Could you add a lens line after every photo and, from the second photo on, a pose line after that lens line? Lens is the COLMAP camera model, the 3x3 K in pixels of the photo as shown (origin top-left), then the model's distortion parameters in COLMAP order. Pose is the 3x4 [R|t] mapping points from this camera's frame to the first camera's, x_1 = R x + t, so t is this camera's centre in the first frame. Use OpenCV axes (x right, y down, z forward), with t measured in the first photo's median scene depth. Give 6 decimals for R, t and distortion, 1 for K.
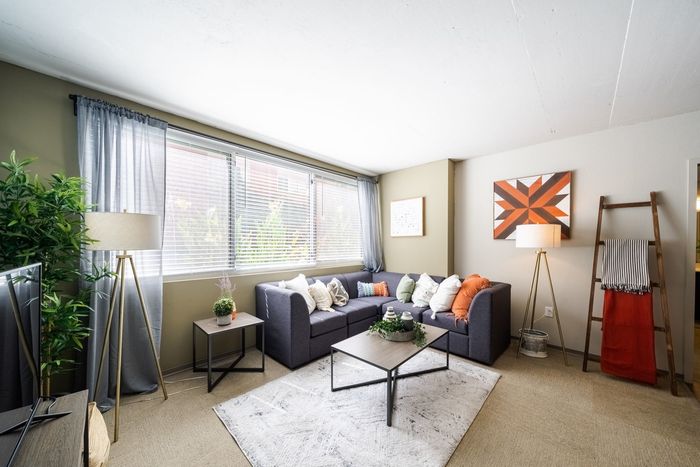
lens RADIAL K [[249.9, 0, 347.6], [0, 249.9, 236.6], [0, 0, 1]] dist [-0.000351, -0.000005]
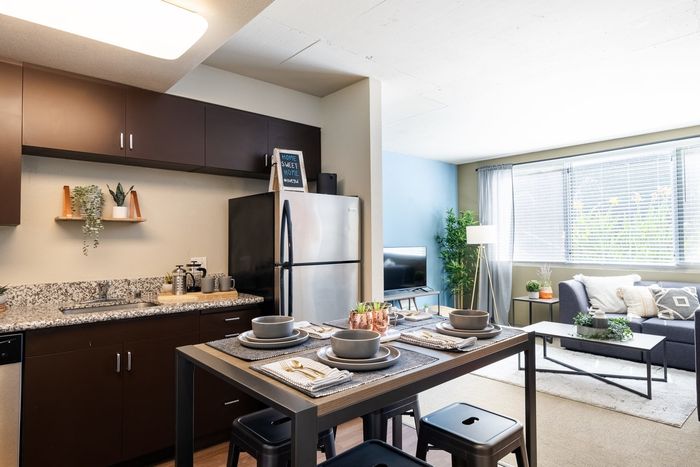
lens RADIAL K [[421.2, 0, 350.0], [0, 421.2, 233.5], [0, 0, 1]] dist [0.002255, 0.000287]
pose [[-0.091920, -0.017835, -0.995607, 1.989052], [0.033322, 0.999225, -0.020976, 0.004252], [0.995209, -0.035104, -0.091254, 0.218074]]
